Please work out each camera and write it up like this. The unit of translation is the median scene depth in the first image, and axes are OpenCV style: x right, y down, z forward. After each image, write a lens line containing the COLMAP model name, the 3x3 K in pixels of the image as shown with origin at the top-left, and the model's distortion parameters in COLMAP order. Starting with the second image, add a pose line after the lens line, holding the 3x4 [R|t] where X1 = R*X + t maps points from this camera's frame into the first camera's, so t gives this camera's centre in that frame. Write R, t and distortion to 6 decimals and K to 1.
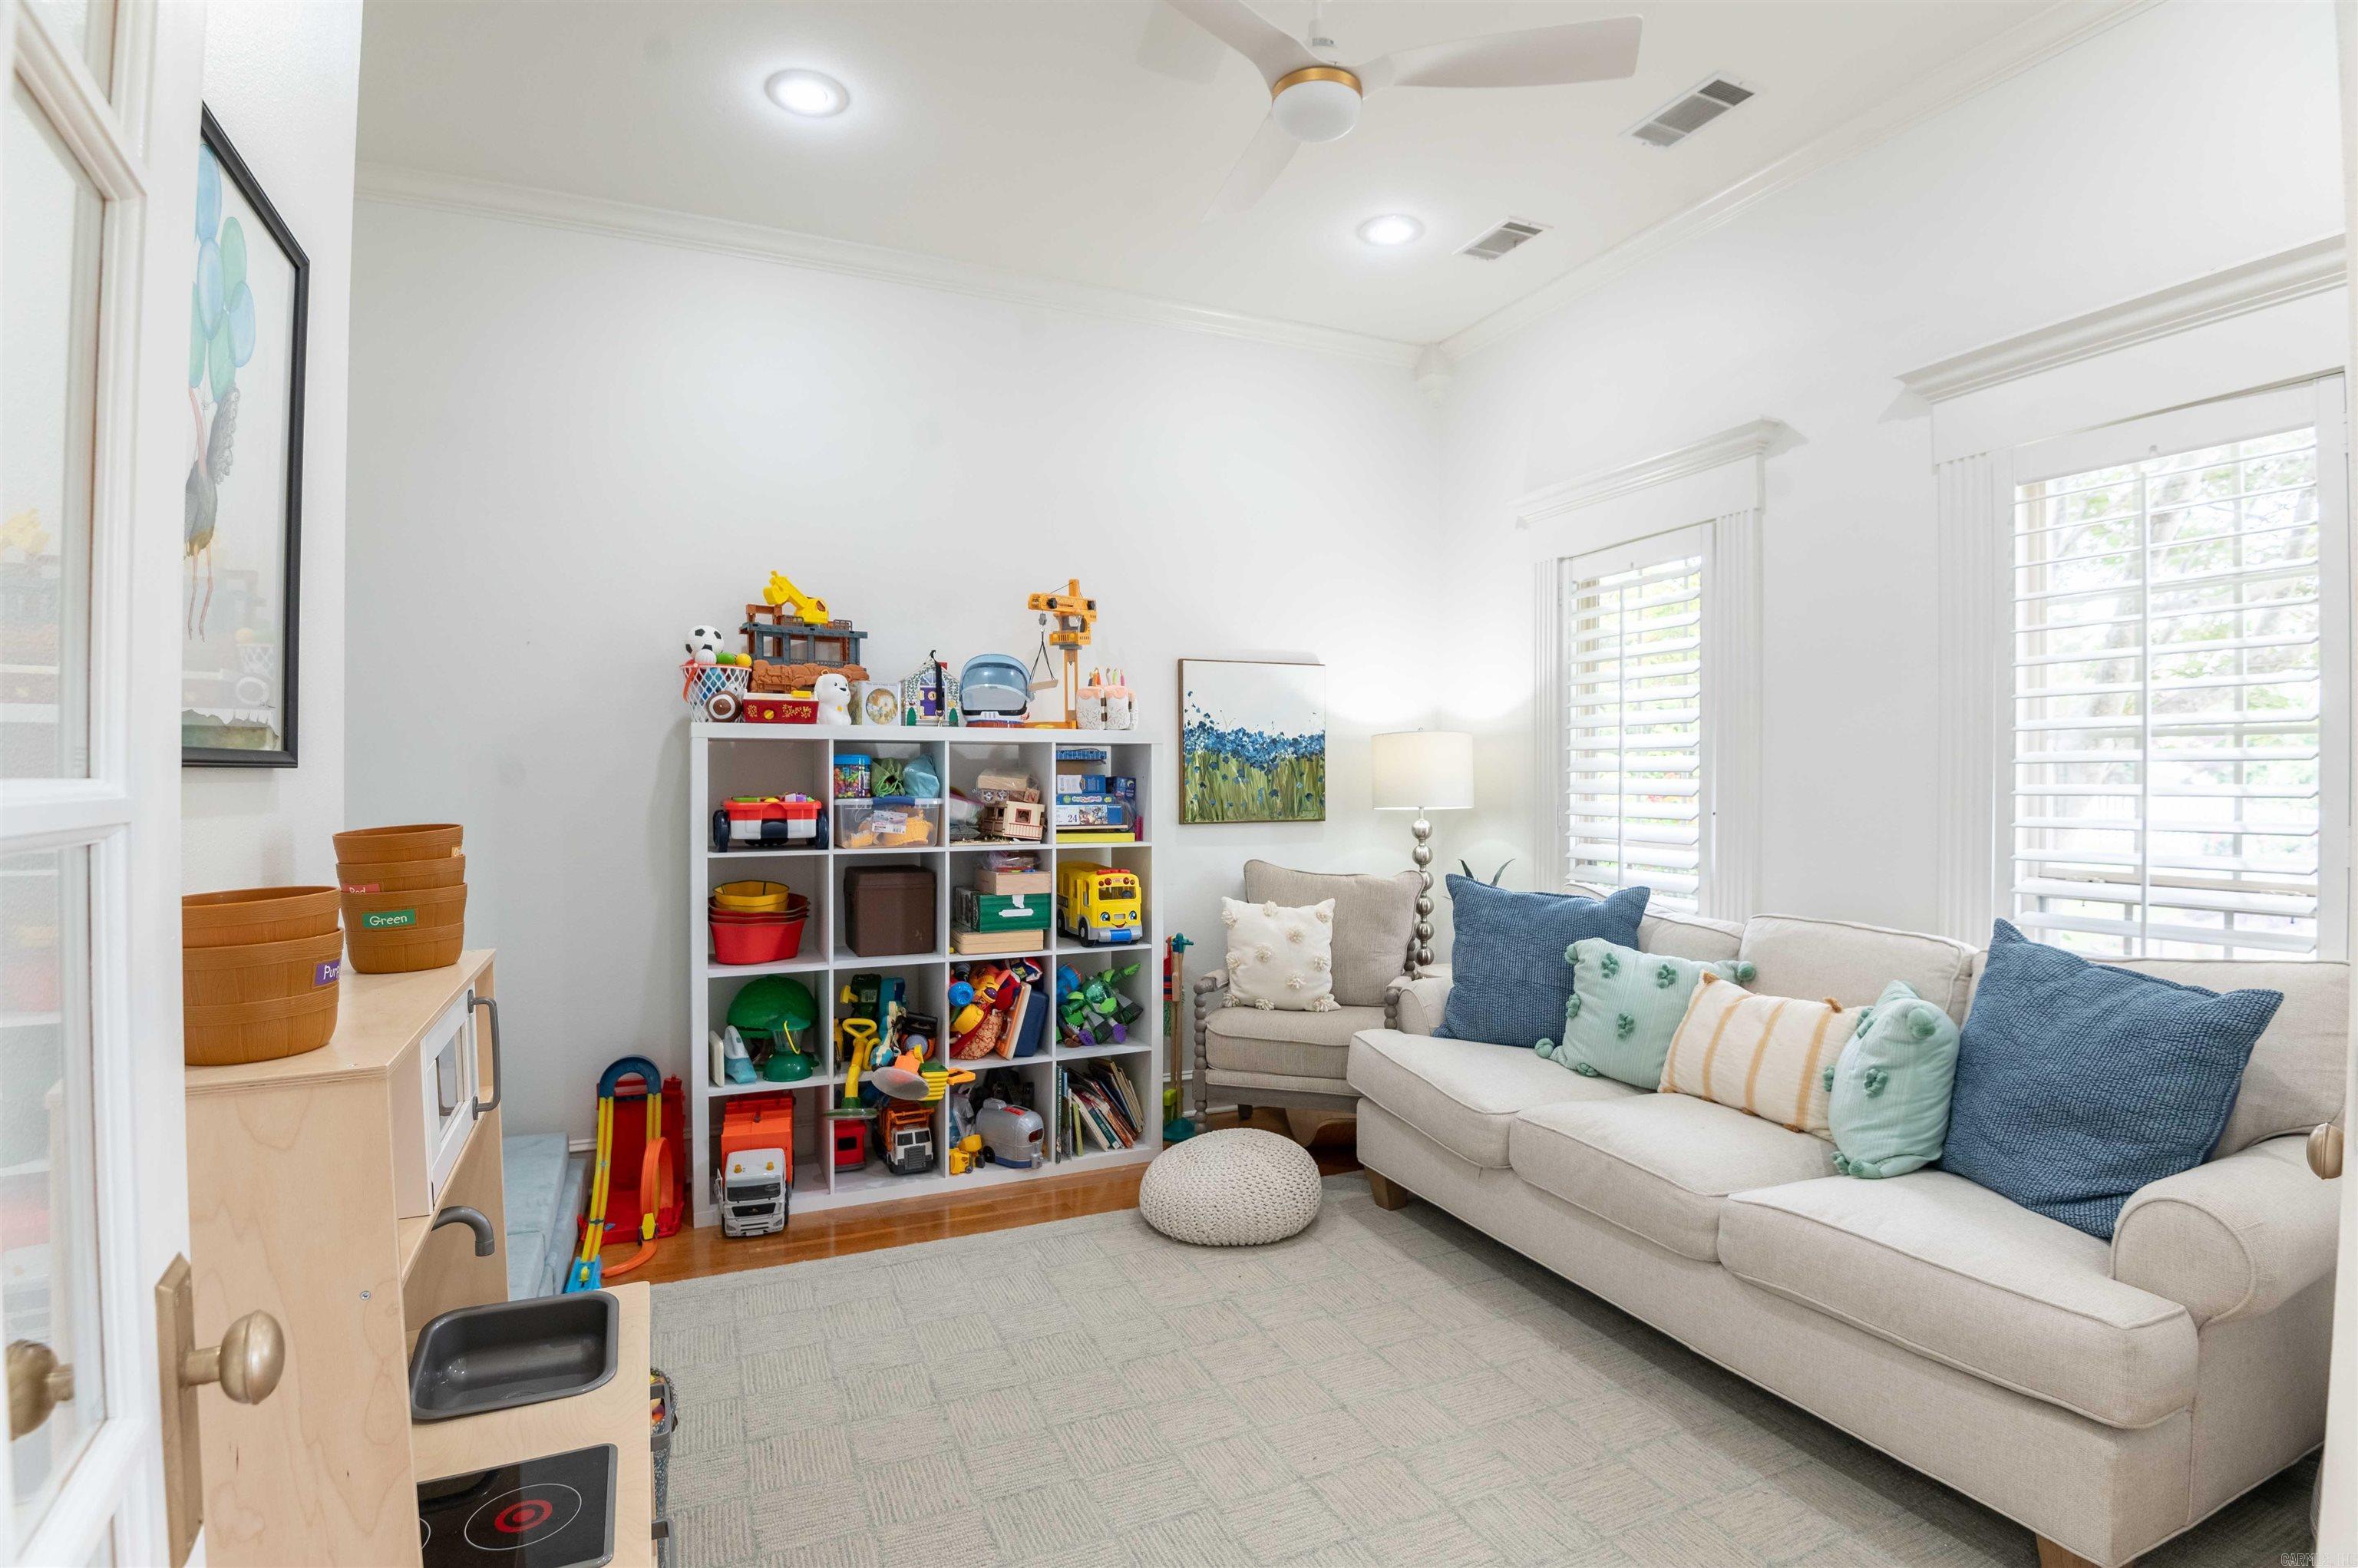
lens RADIAL K [[1151.0, 0, 1168.1], [0, 1151.0, 780.0], [0, 0, 1]] dist [-0.000226, -0.019383]
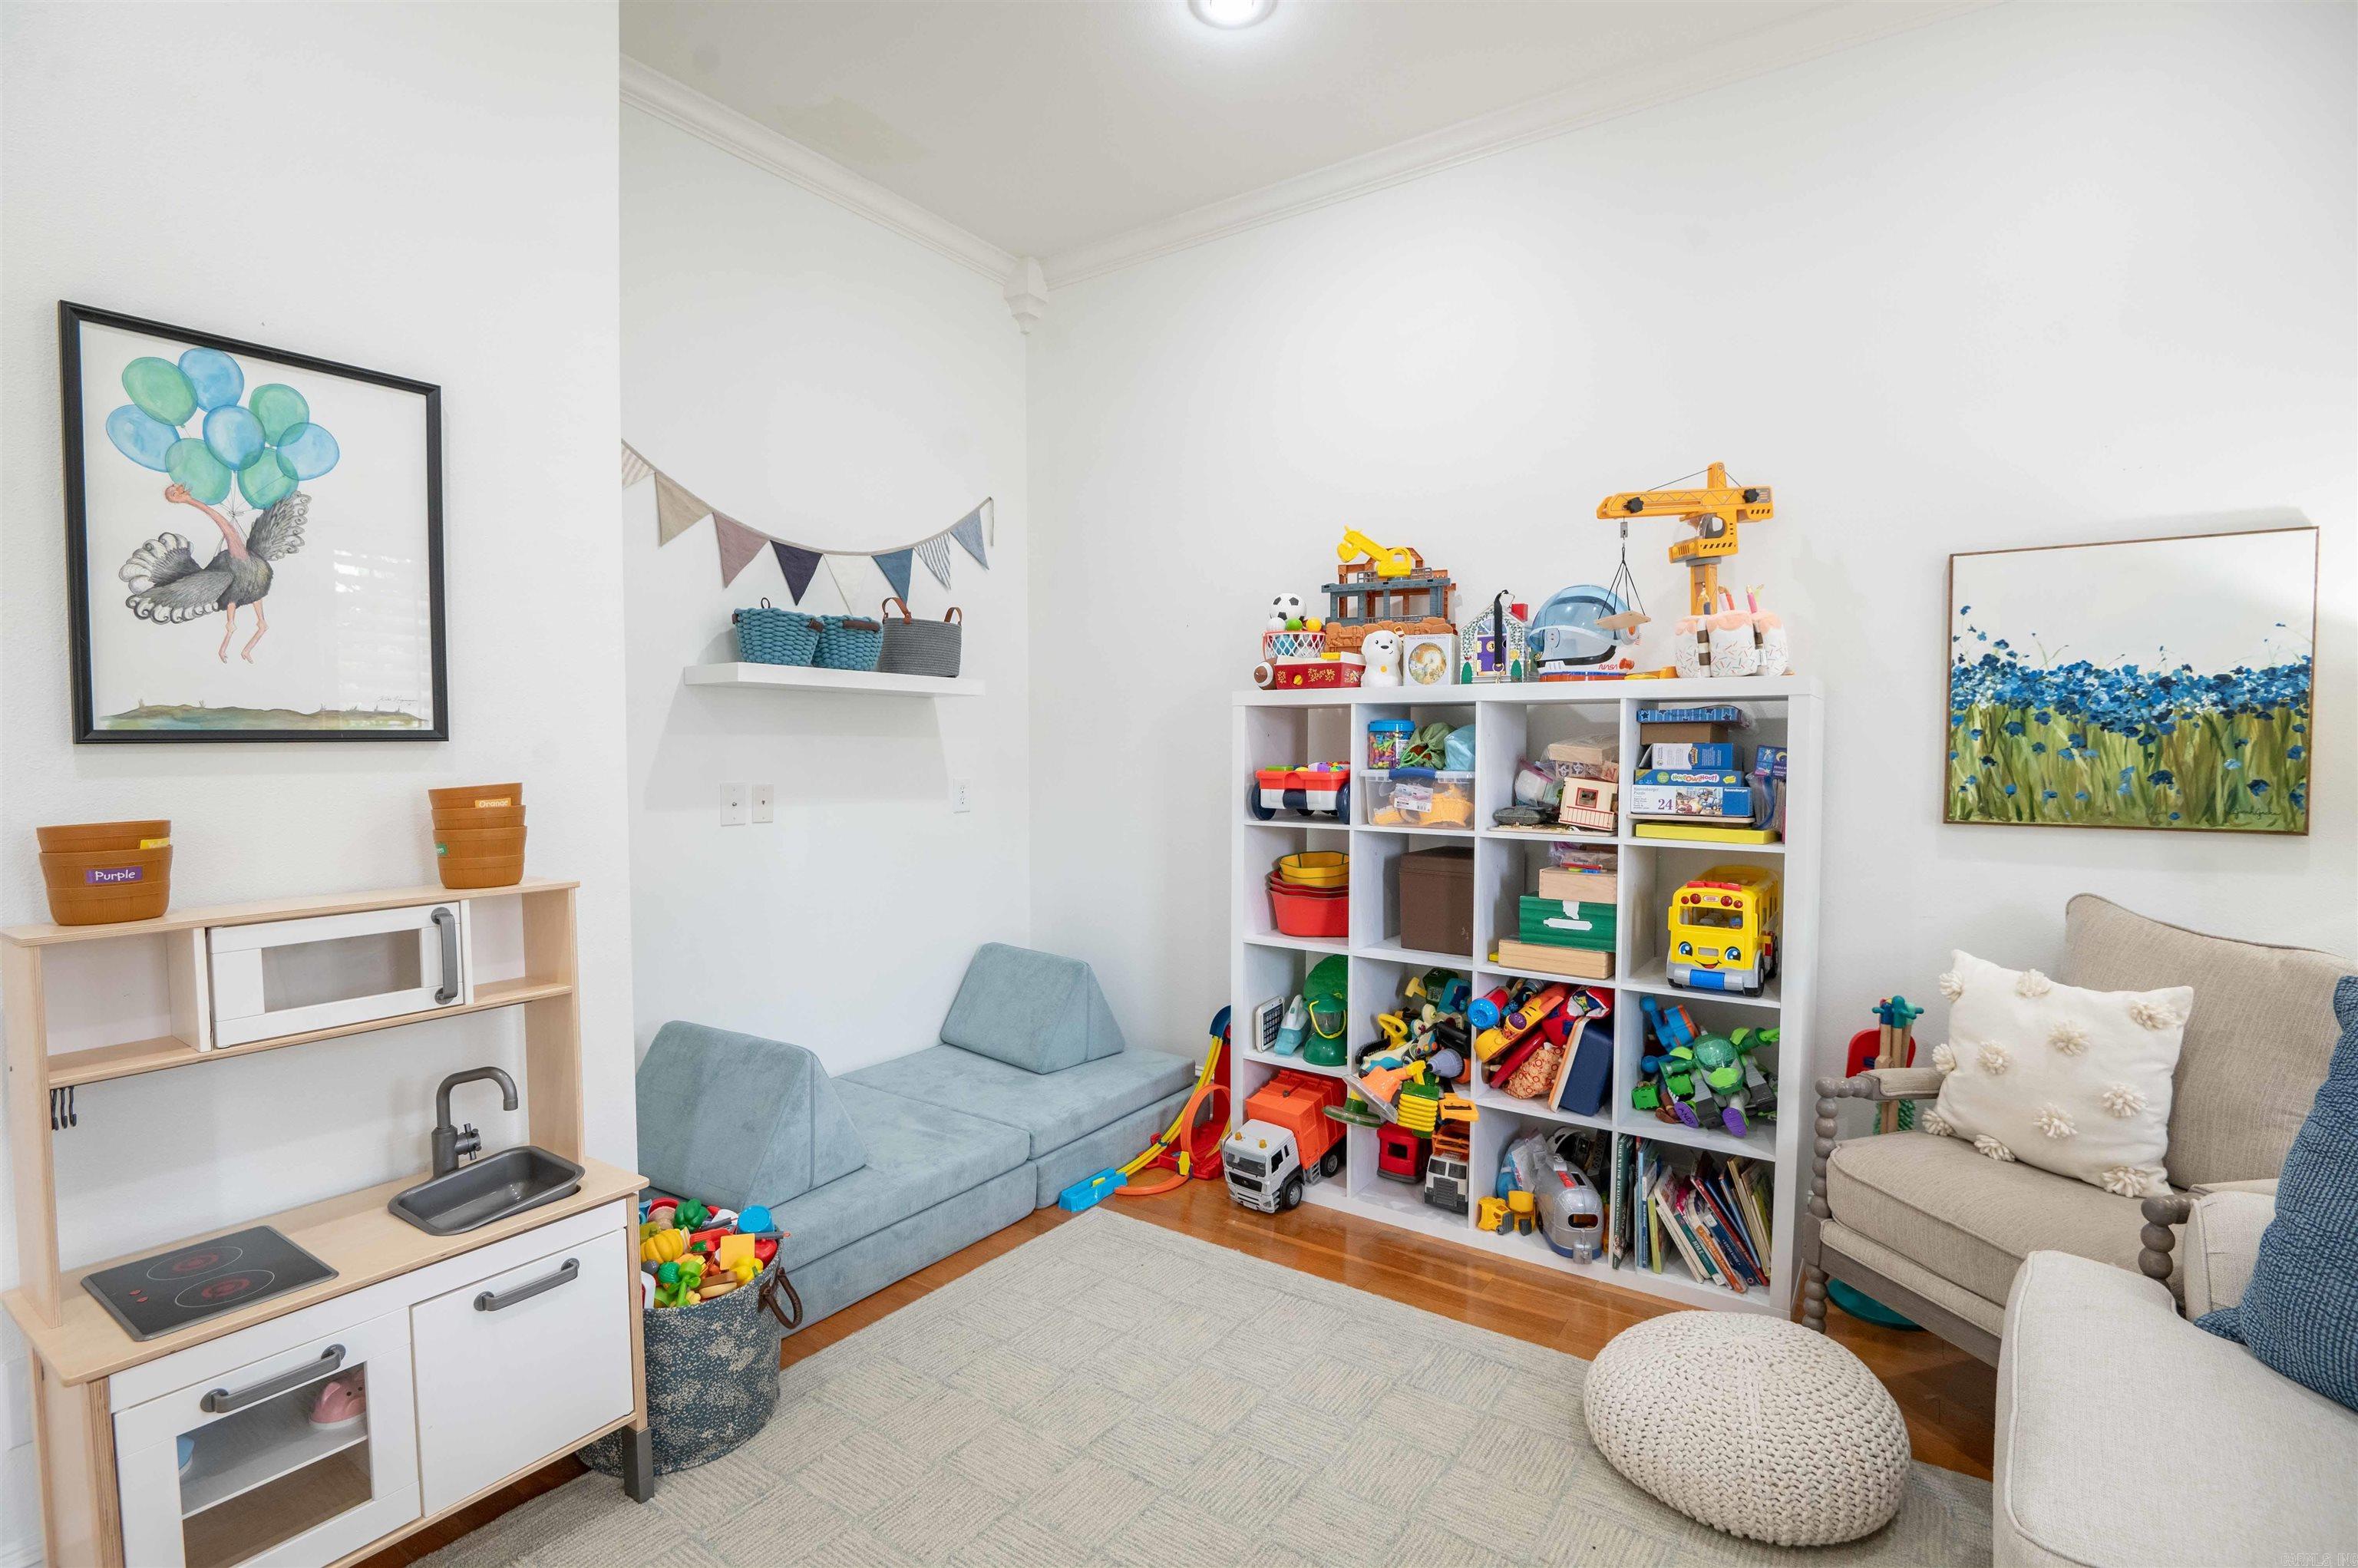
lens RADIAL K [[1085.5, 0, 1193.4], [0, 1085.5, 785.3], [0, 0, 1]] dist [0.000140, -0.015784]
pose [[0.521922, 0.035948, -0.852235, 0.342640], [-0.003491, 0.999193, 0.040009, -0.004453], [0.852986, -0.017907, 0.521627, 0.408175]]
